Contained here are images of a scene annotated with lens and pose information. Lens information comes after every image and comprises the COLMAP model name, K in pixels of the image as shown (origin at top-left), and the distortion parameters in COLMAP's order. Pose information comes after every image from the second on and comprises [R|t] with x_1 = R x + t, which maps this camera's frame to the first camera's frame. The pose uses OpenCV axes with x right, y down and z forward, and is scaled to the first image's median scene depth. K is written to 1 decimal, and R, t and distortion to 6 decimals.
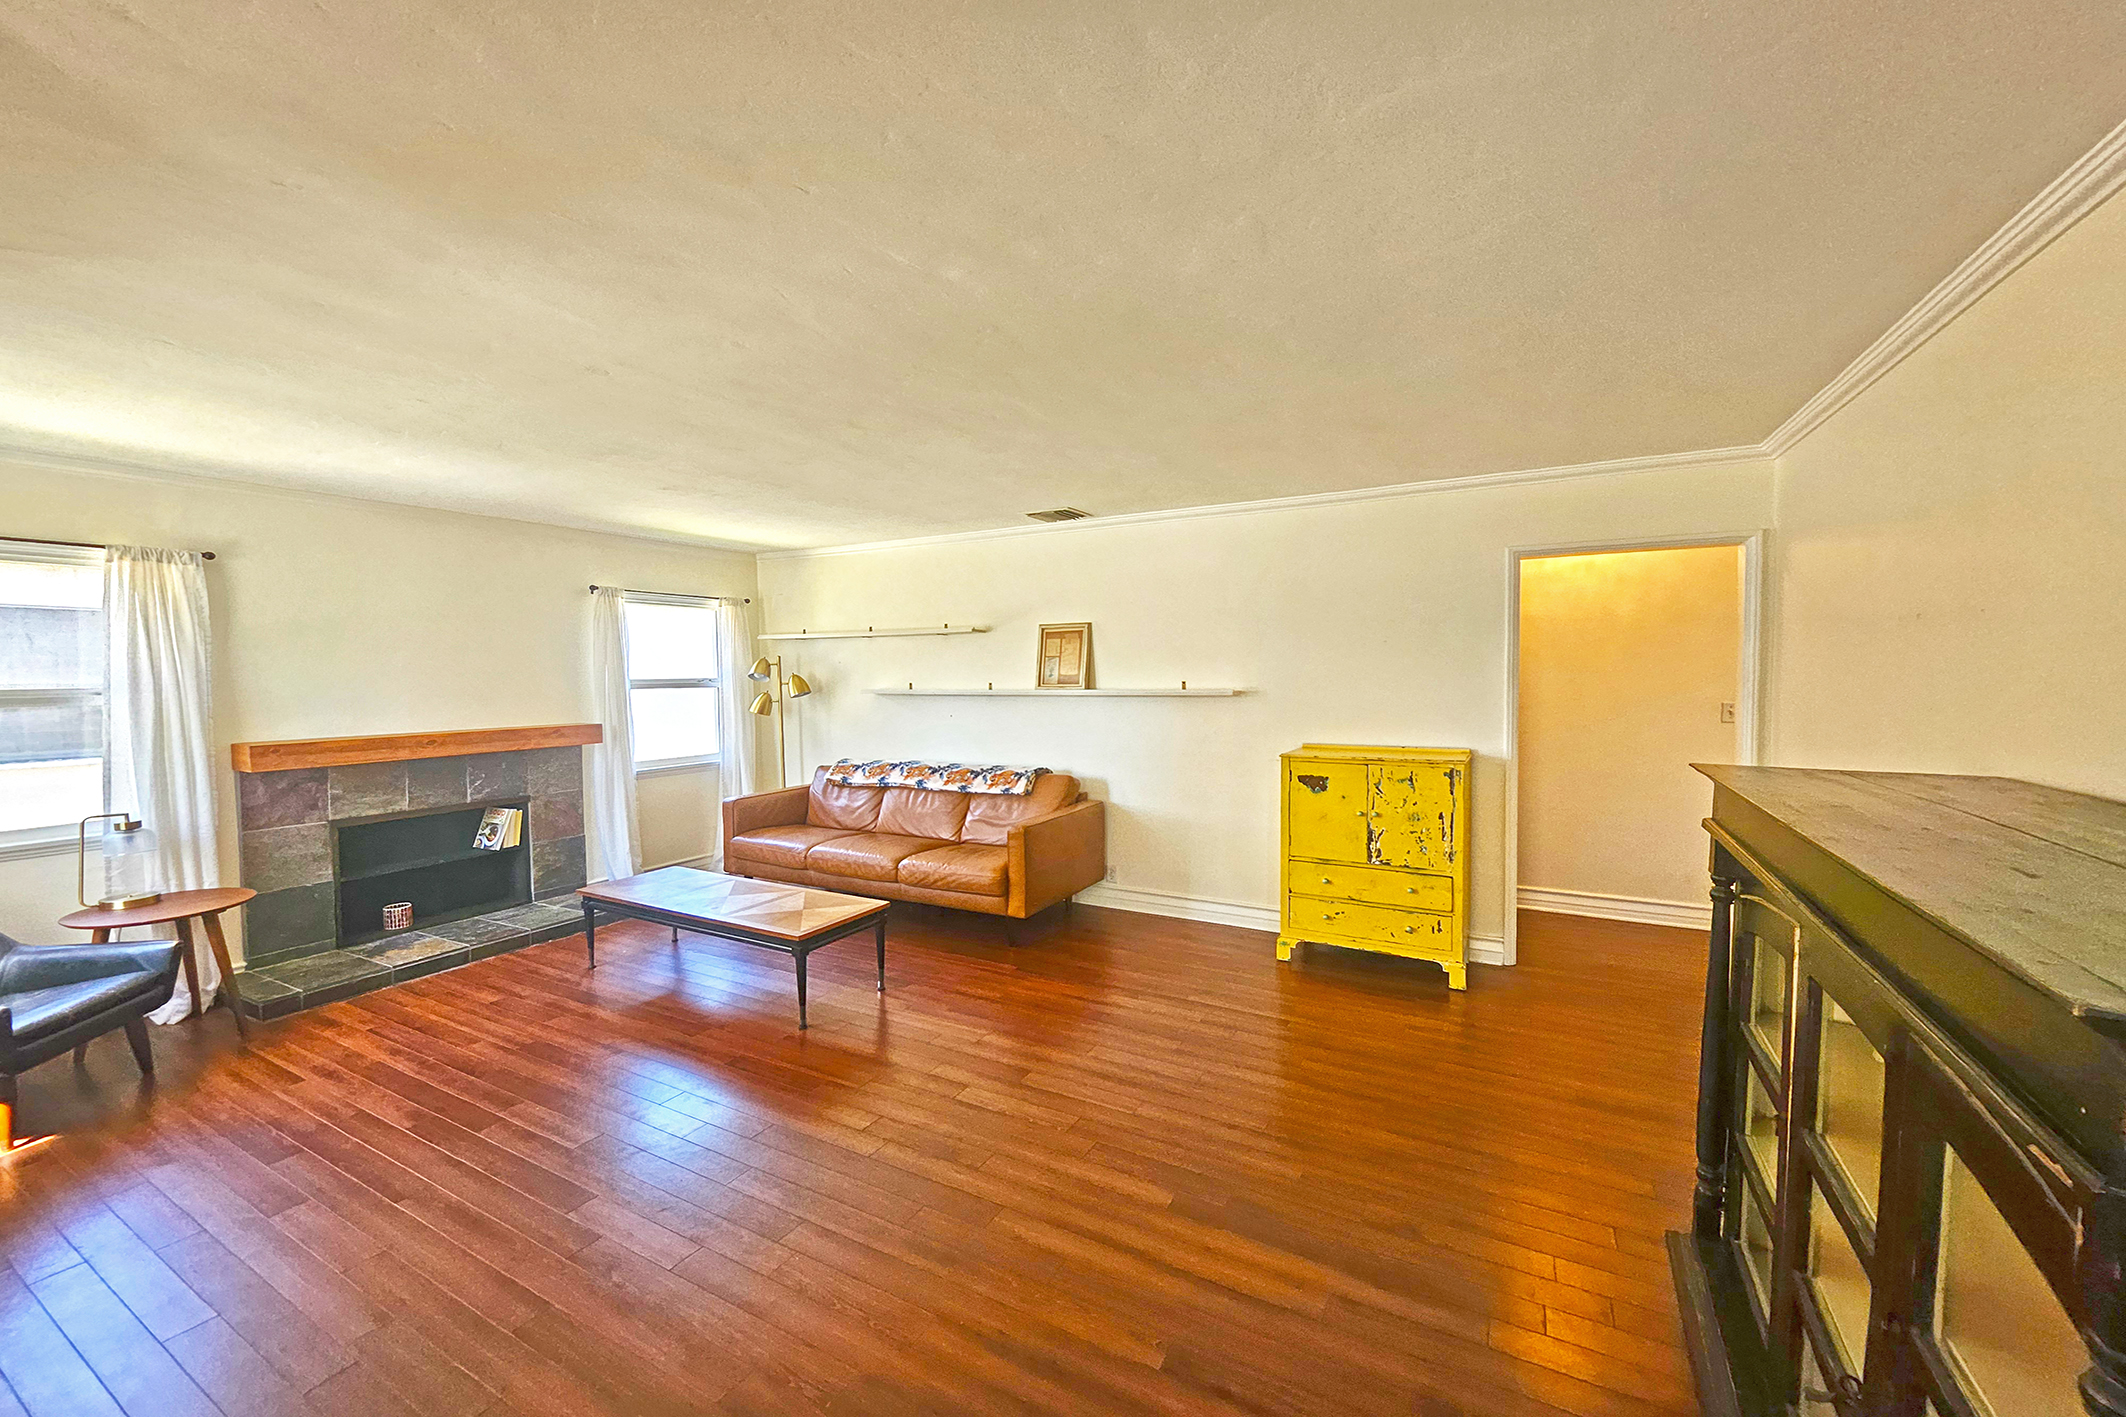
lens RADIAL K [[836.8, 0, 1063.0], [0, 836.8, 708.5], [0, 0, 1]] dist [0.001180, -0.003604]
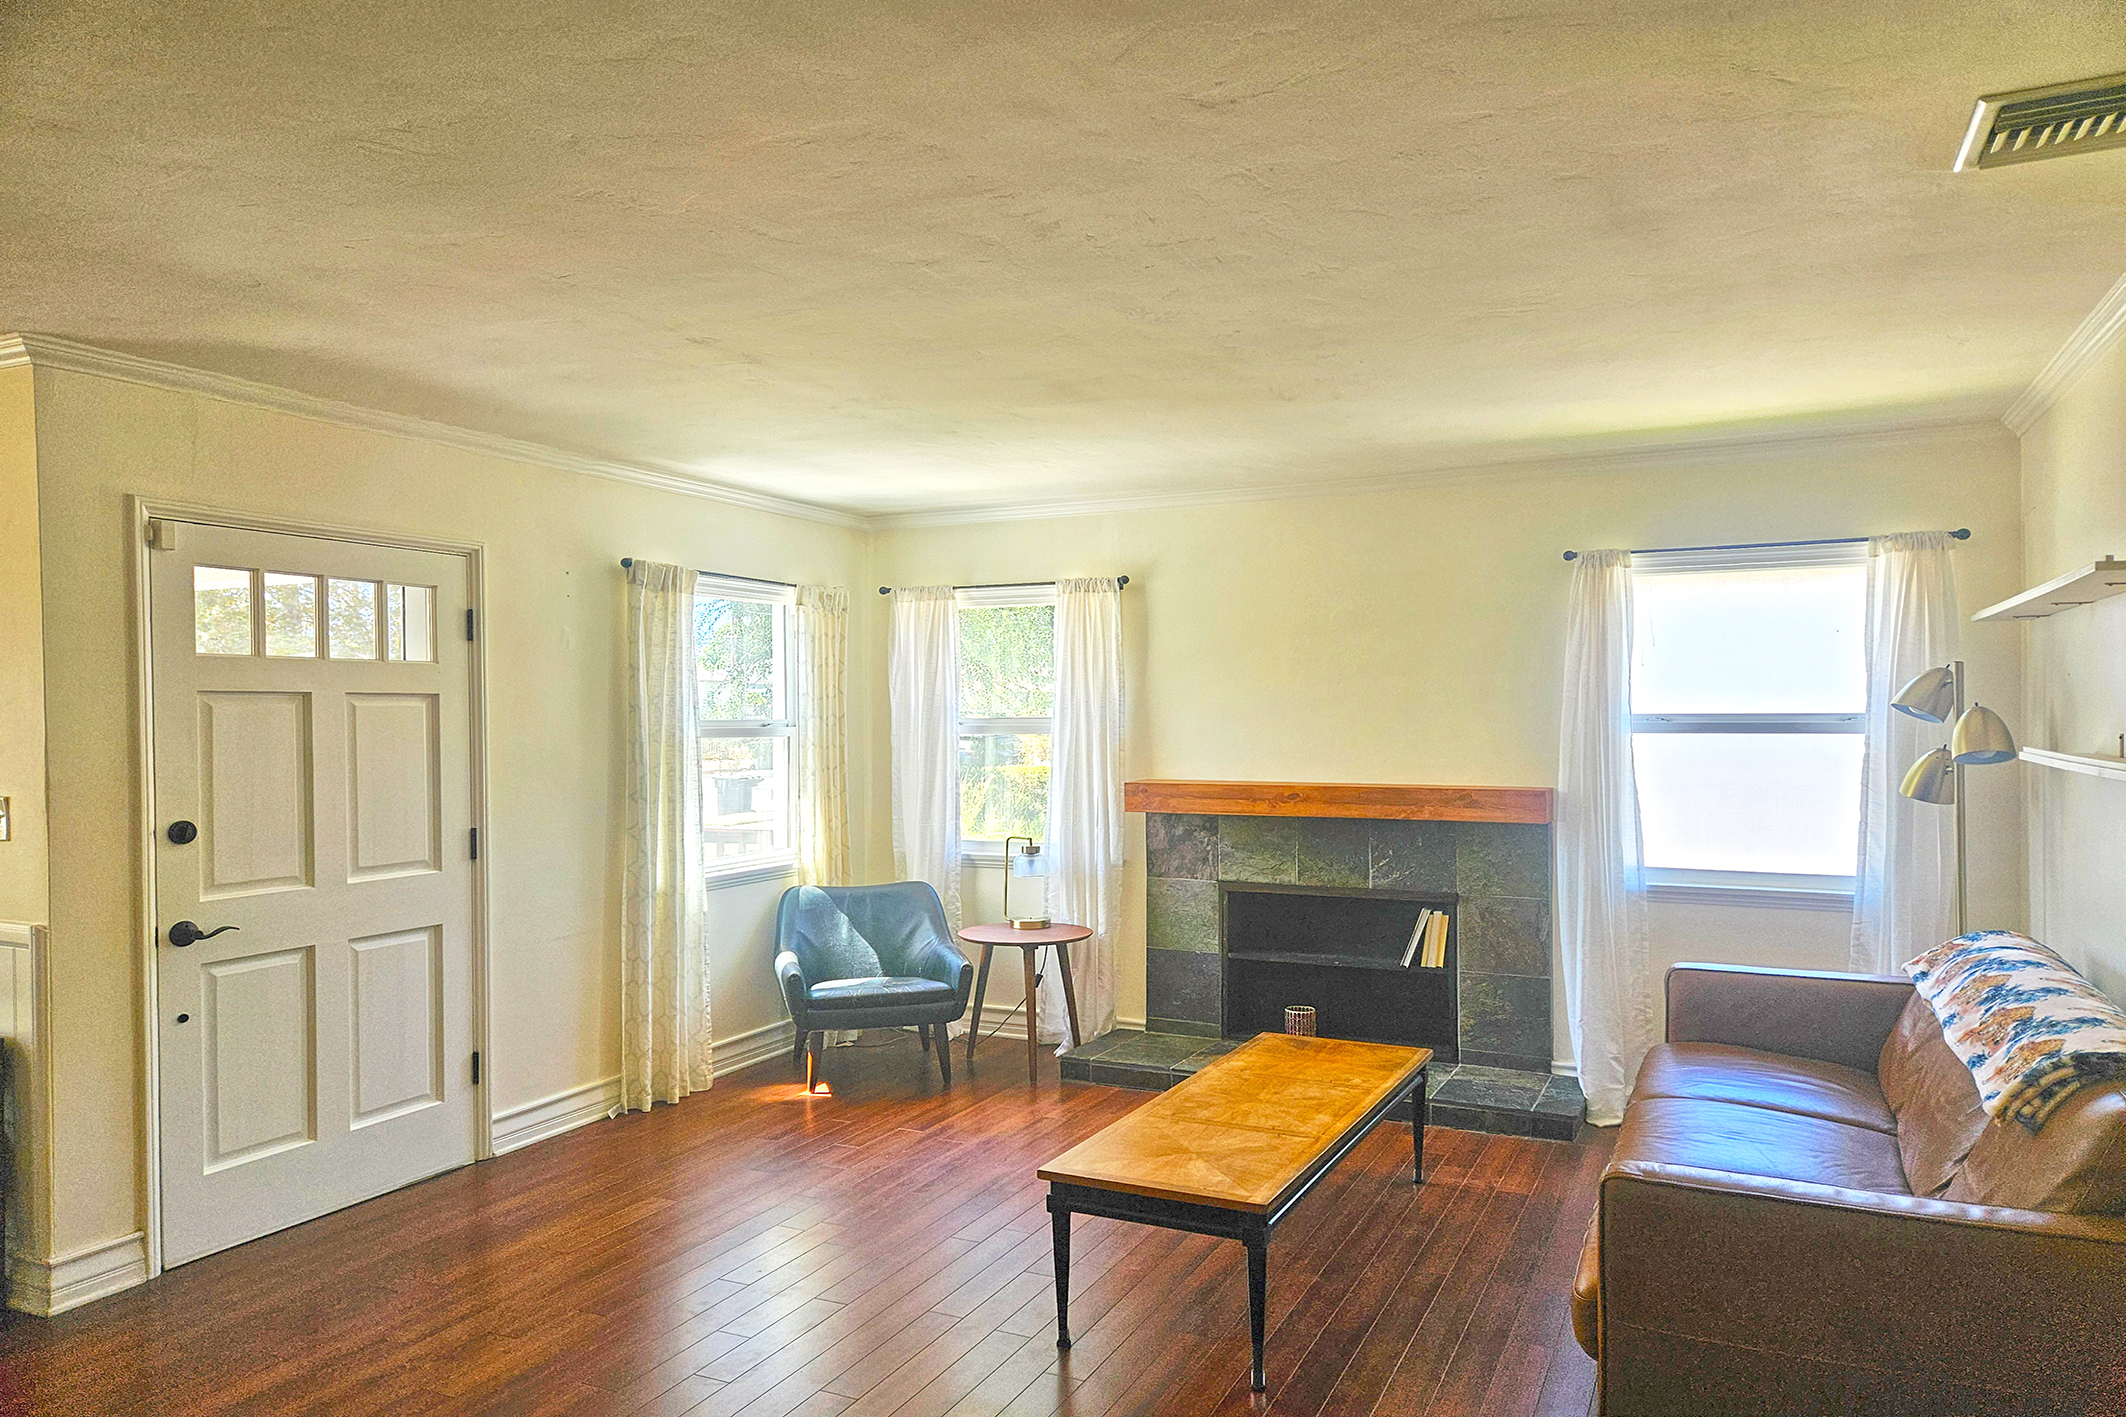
lens RADIAL K [[1413.8, 0, 1063.0], [0, 1413.8, 708.5], [0, 0, 1]] dist [0.003476, -0.000129]
pose [[0.016103, 0.003221, -0.999865, 0.477106], [-0.039346, 0.999222, 0.002586, -0.031215], [0.999096, 0.039299, 0.016217, 0.736308]]
